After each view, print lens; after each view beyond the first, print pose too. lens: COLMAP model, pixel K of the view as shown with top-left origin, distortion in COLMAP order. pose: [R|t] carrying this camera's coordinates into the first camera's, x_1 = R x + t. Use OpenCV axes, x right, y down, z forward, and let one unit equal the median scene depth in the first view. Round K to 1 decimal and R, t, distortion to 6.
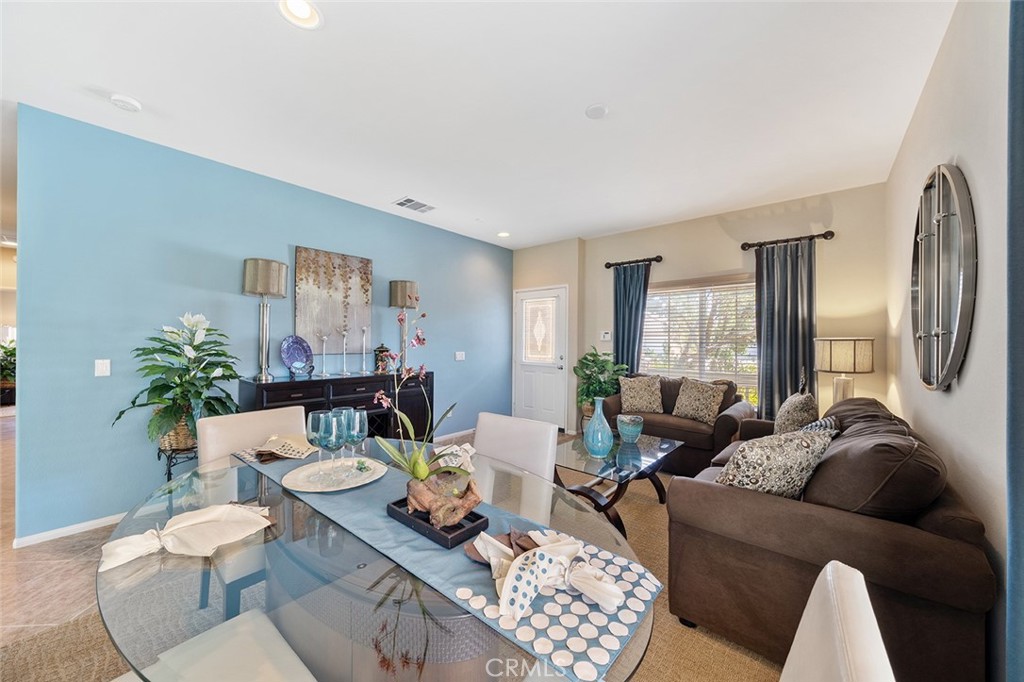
lens RADIAL K [[370.2, 0, 521.6], [0, 370.2, 339.7], [0, 0, 1]] dist [-0.006698, -0.000089]
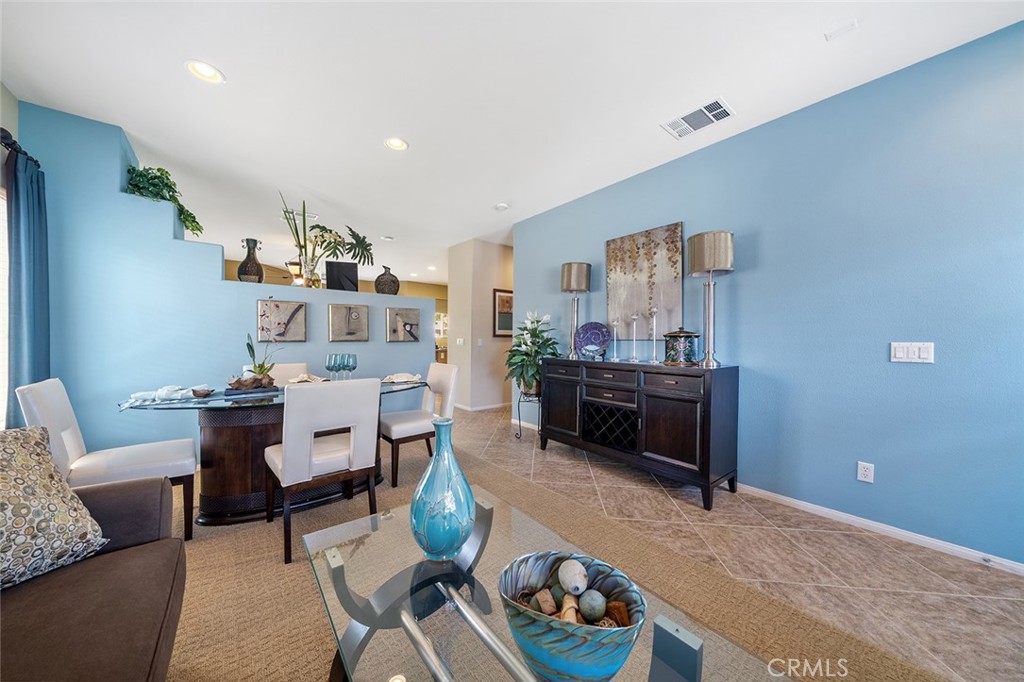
lens RADIAL K [[354.8, 0, 499.4], [0, 354.8, 341.7], [0, 0, 1]] dist [0.000722, -0.000715]
pose [[-0.222580, -0.005004, -0.974902, 0.426594], [-0.003685, 0.999984, -0.004291, 0.045539], [0.974907, 0.002638, -0.222595, 0.804413]]
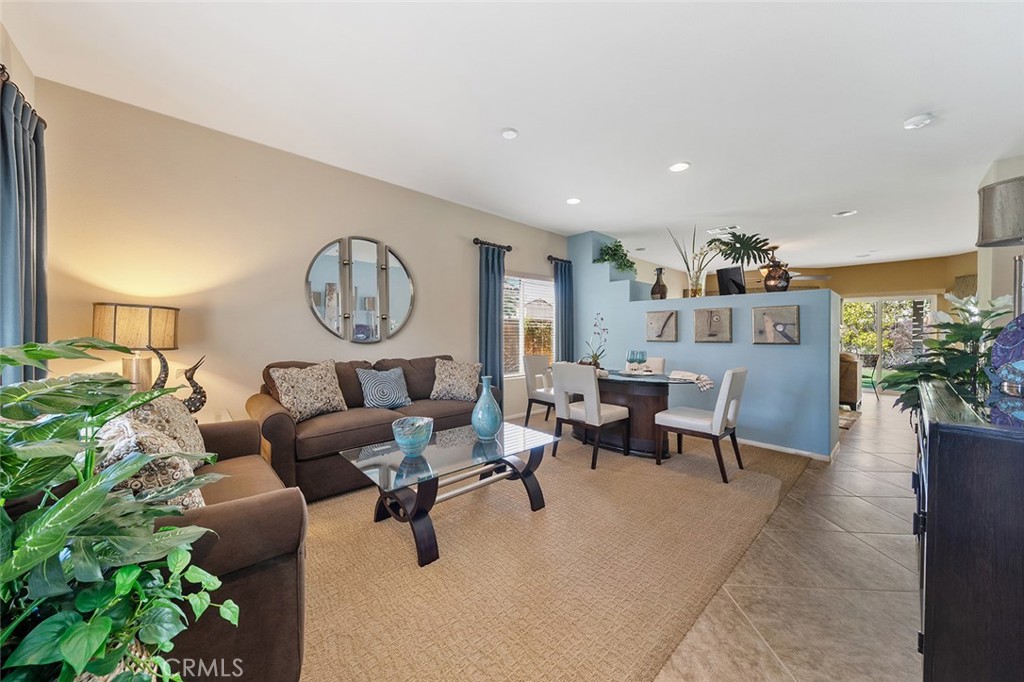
lens RADIAL K [[354.8, 0, 506.7], [0, 354.8, 326.6], [0, 0, 1]] dist [0.000722, -0.000715]
pose [[-0.986231, -0.016945, 0.164502, -0.000344], [-0.021796, 0.999378, -0.027726, 0.037693], [-0.163930, -0.030929, -0.985987, 1.331086]]
